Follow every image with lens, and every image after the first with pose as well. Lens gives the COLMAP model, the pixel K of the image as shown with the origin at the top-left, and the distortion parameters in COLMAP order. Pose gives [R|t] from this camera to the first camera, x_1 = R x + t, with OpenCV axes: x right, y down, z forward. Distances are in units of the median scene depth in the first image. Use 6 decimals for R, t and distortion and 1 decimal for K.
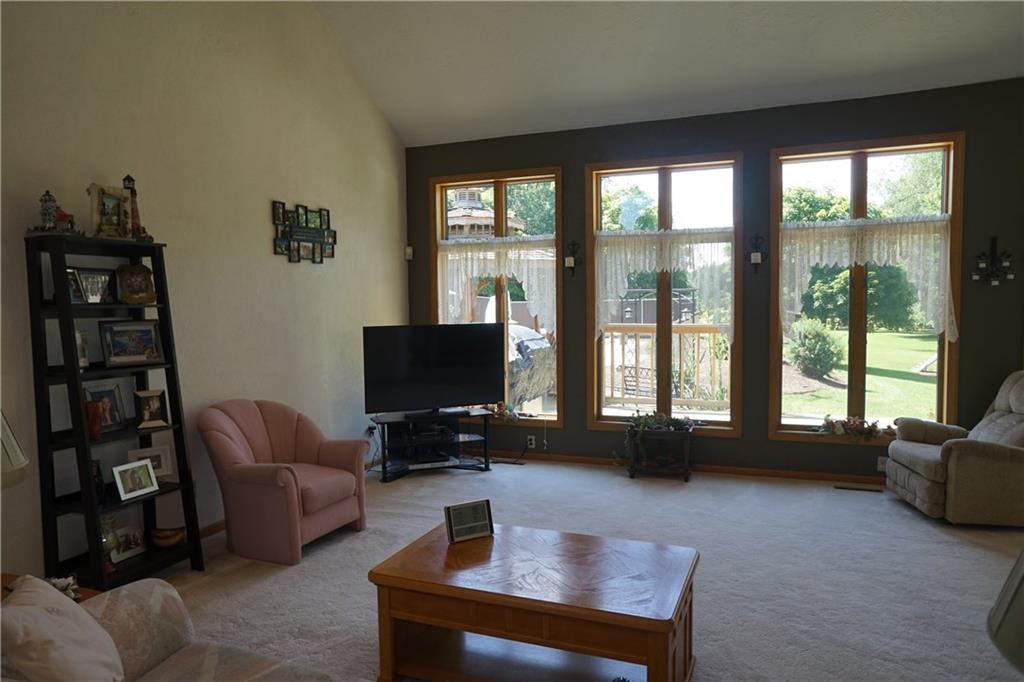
lens RADIAL K [[701.2, 0, 495.6], [0, 701.2, 339.9], [0, 0, 1]] dist [-0.005749, 0.004312]
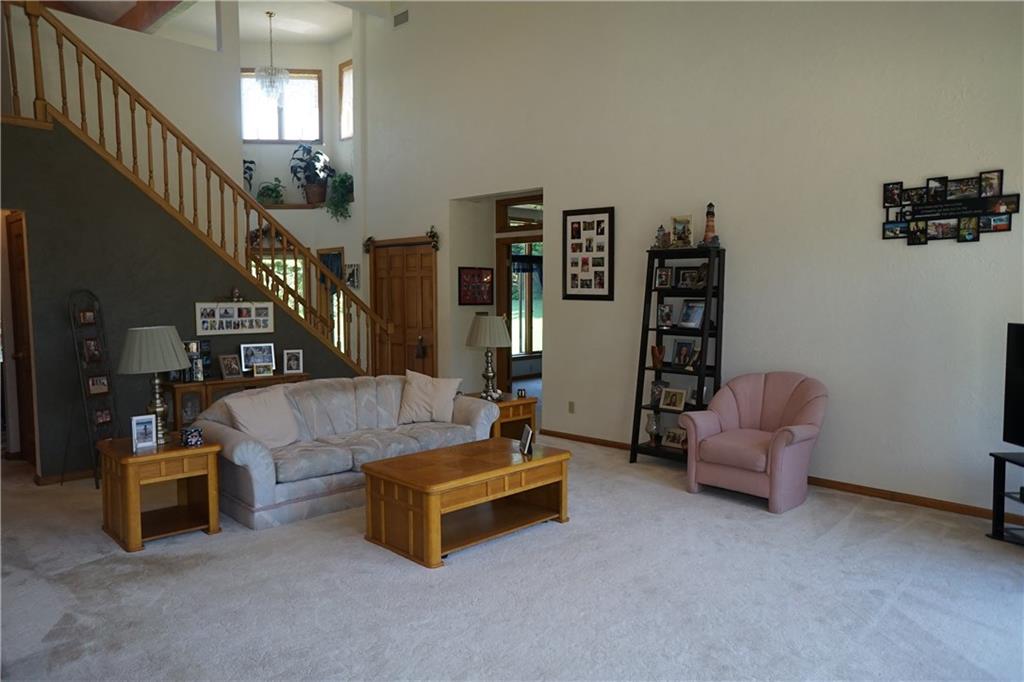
lens RADIAL K [[701.2, 0, 495.6], [0, 701.2, 339.9], [0, 0, 1]] dist [-0.005749, 0.004312]
pose [[-0.402883, 0.076177, -0.912076, 0.722233], [-0.046714, 0.993520, 0.103614, -0.053780], [0.914058, 0.084351, -0.396714, 0.824837]]
